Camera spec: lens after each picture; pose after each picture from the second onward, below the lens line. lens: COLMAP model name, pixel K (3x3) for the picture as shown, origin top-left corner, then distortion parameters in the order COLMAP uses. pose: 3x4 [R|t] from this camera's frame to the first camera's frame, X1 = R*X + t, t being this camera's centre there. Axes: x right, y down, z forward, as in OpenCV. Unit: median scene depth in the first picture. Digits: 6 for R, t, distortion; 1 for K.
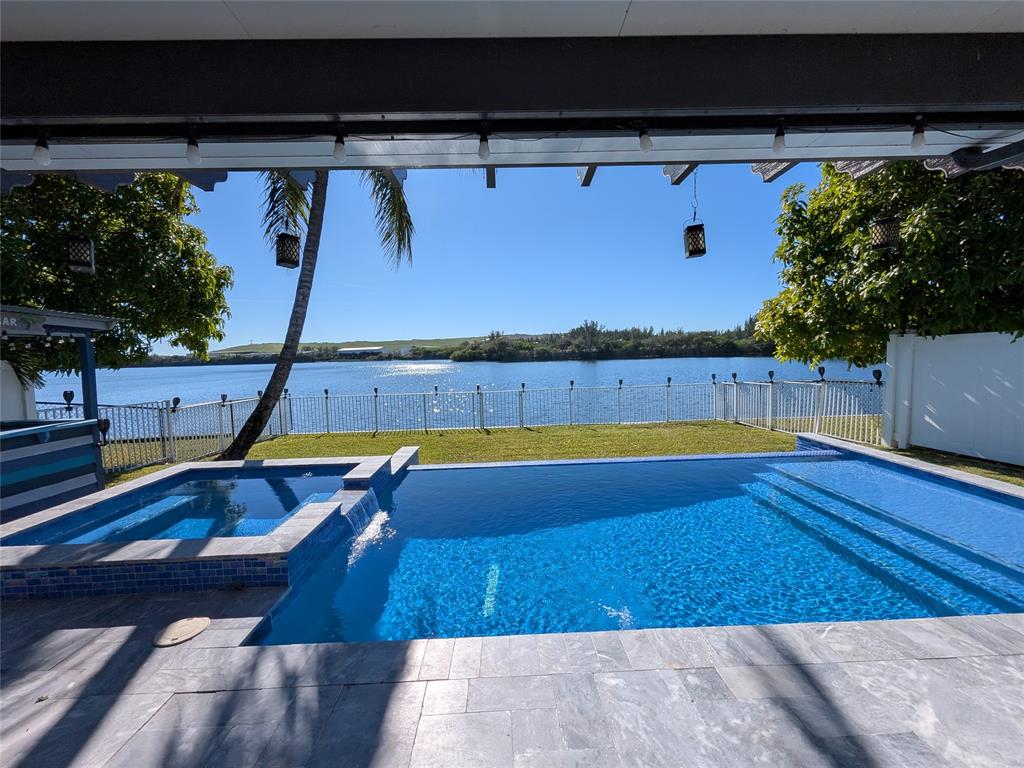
lens RADIAL K [[420.1, 0, 509.9], [0, 420.1, 371.5], [0, 0, 1]] dist [0.001859, 0.000061]
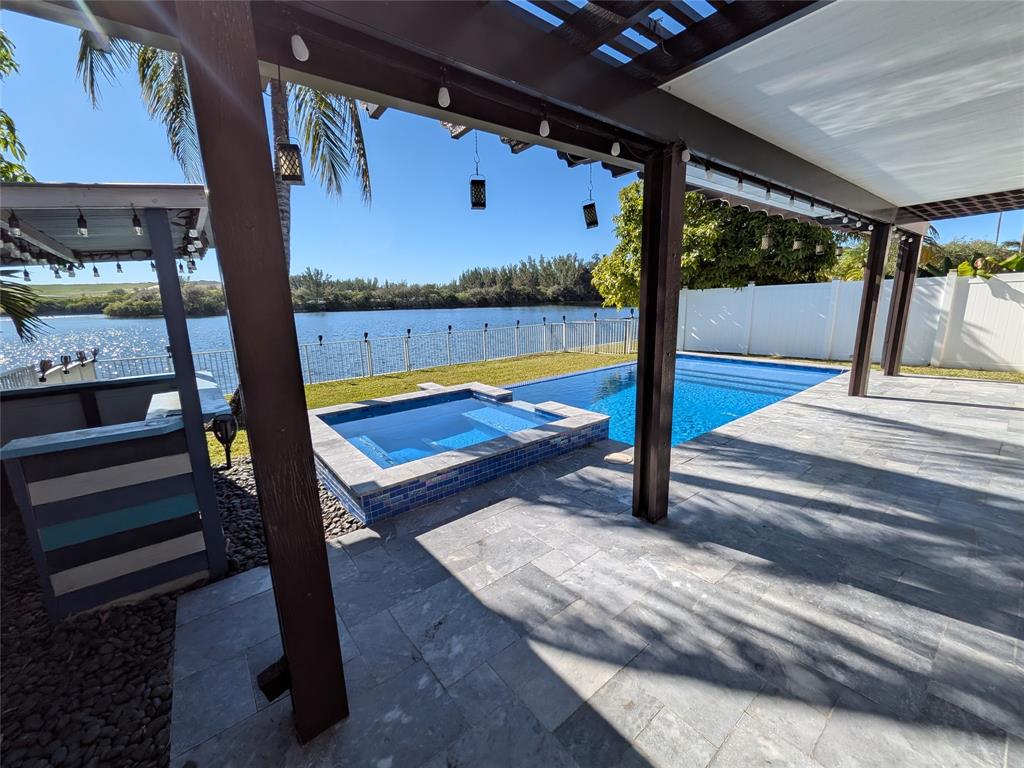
lens RADIAL K [[408.7, 0, 513.5], [0, 408.7, 383.8], [0, 0, 1]] dist [0.001559, -0.000680]
pose [[0.803146, -0.115097, 0.584560, -0.593563], [0.028401, 0.987443, 0.155401, 0.017448], [-0.595106, -0.108208, 0.796329, -0.002897]]
